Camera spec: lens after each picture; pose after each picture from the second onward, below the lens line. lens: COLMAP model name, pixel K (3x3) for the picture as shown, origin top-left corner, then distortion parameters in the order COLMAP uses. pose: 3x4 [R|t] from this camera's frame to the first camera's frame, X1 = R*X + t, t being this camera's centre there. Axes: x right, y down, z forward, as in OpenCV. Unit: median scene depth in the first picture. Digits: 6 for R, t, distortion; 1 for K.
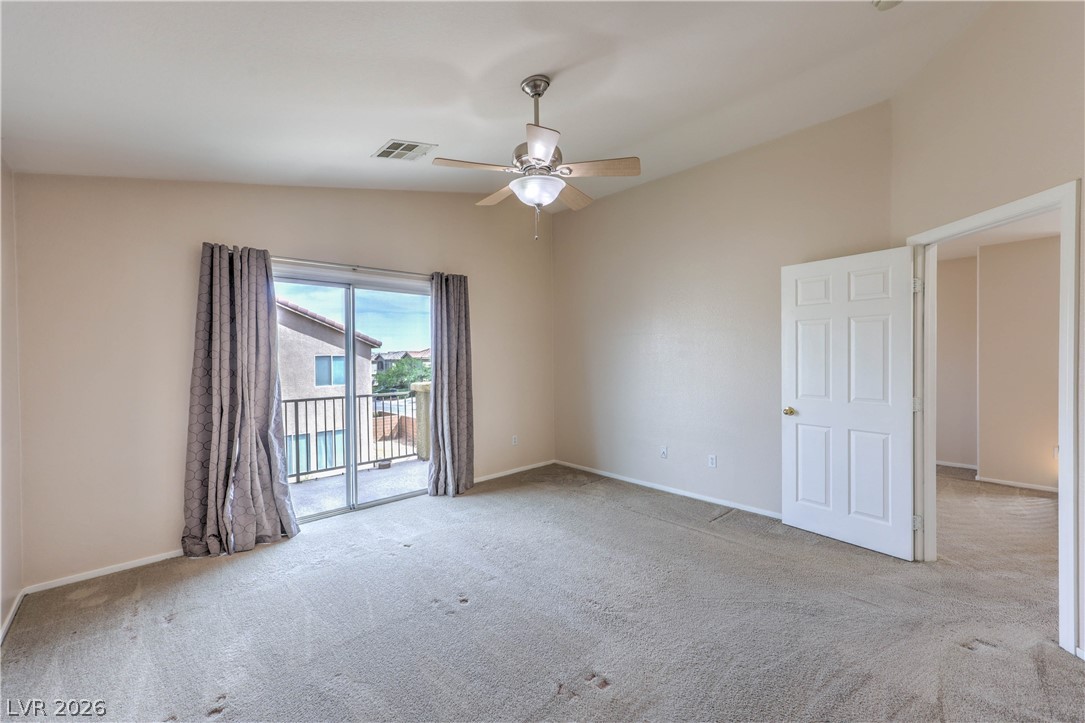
lens RADIAL K [[448.5, 0, 553.6], [0, 448.5, 360.4], [0, 0, 1]] dist [0.006946, 0.002509]
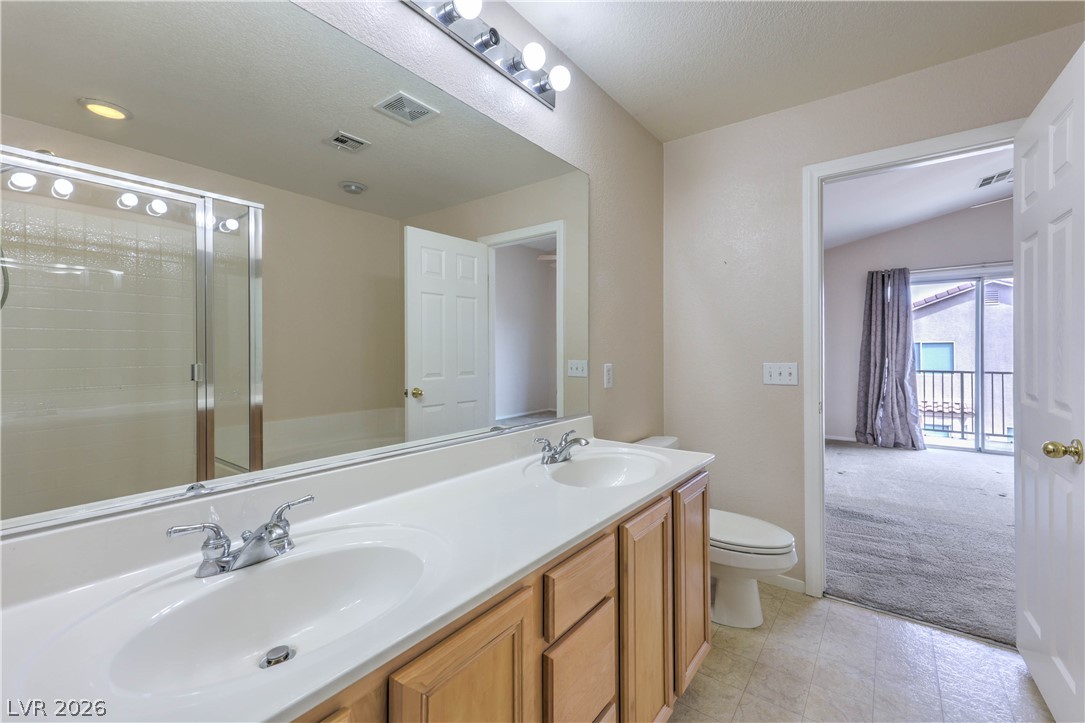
lens RADIAL K [[448.5, 0, 550.8], [0, 448.5, 350.8], [0, 0, 1]] dist [0.006946, 0.002509]
pose [[0.164494, 0.009715, -0.986330, 0.755880], [-0.011723, 0.999900, 0.007893, 0.054566], [0.986308, 0.010264, 0.164591, -0.519095]]
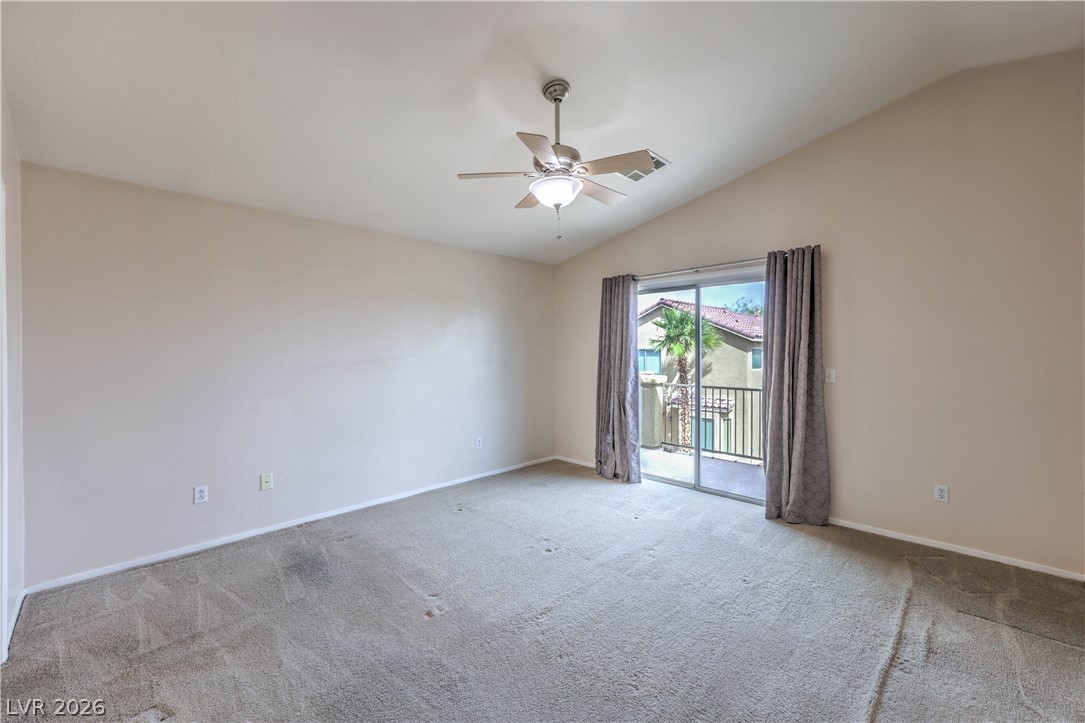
lens RADIAL K [[448.5, 0, 547.0], [0, 448.5, 351.4], [0, 0, 1]] dist [0.006946, 0.002509]
pose [[0.030633, 0.014991, -0.999418, 0.770775], [-0.009830, 0.999844, 0.014696, -0.021978], [0.999482, 0.009374, 0.030776, 0.716521]]
